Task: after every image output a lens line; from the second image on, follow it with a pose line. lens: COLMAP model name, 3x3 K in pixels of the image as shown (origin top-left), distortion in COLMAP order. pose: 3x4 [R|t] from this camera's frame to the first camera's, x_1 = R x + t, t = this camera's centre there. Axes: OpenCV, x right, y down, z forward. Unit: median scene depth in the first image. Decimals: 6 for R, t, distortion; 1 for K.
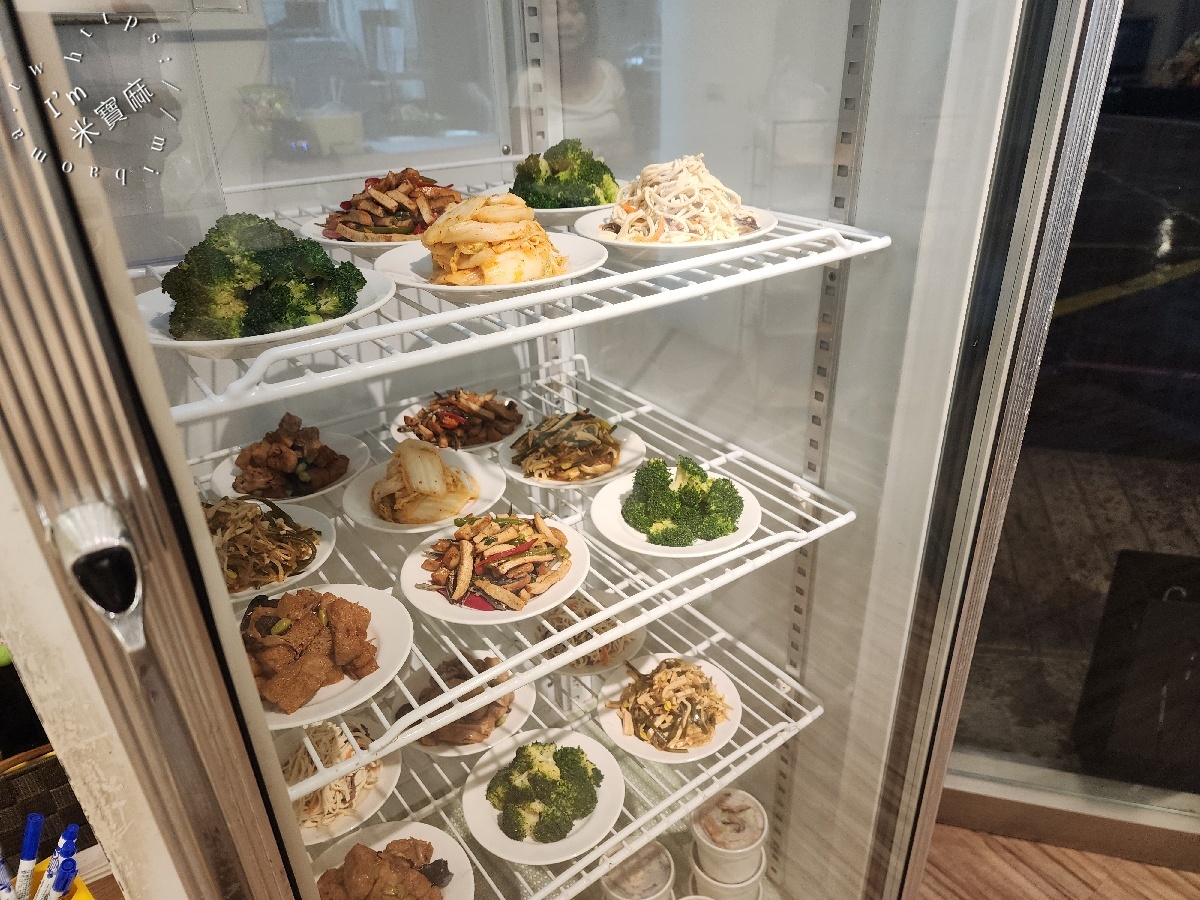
lens RADIAL K [[812.0, 0, 603.9], [0, 812.0, 454.9], [0, 0, 1]] dist [0.033462, 0.000060]
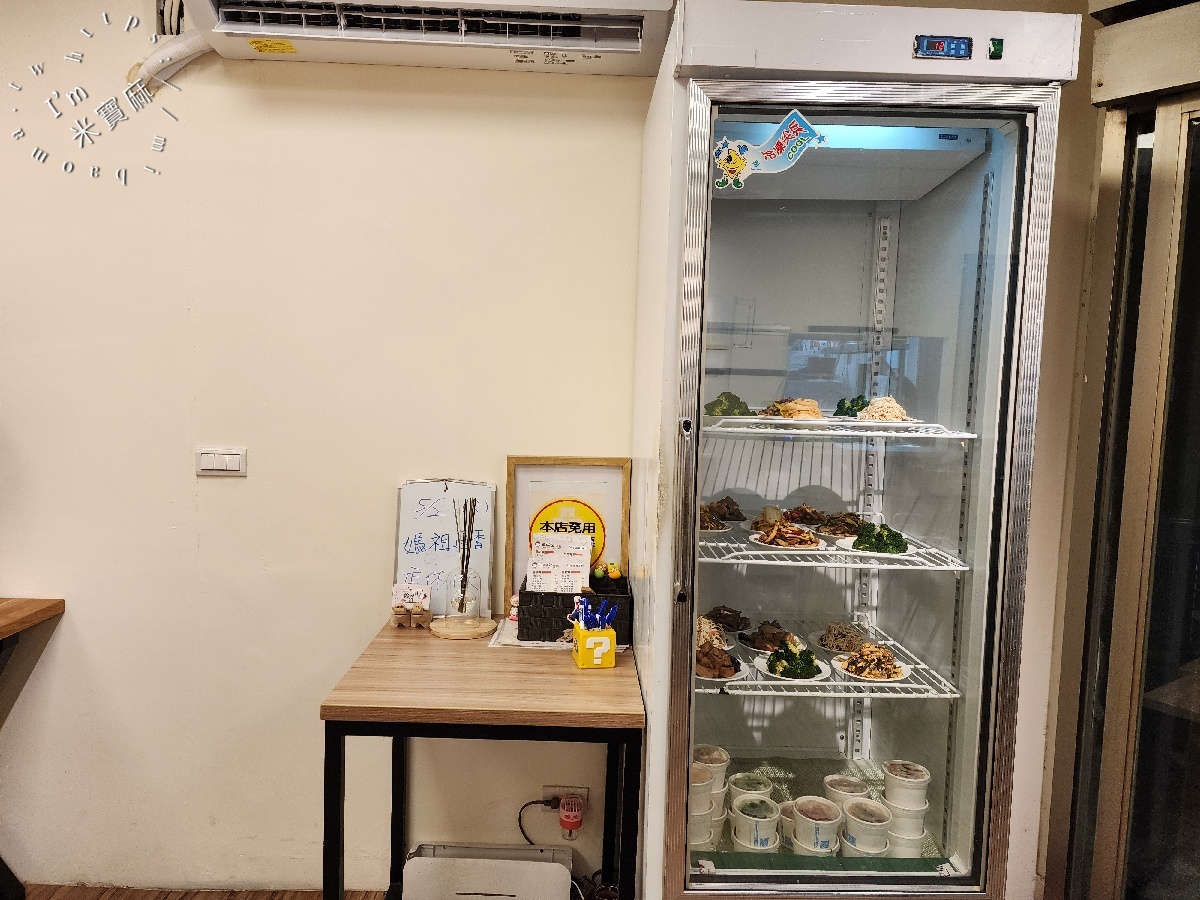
lens RADIAL K [[812.0, 0, 594.8], [0, 812.0, 448.0], [0, 0, 1]] dist [0.033462, 0.000060]
pose [[0.817170, 0.095926, -0.568359, 0.723759], [-0.309086, 0.905222, -0.291615, 0.732982], [0.486517, 0.413971, 0.769369, -1.234680]]
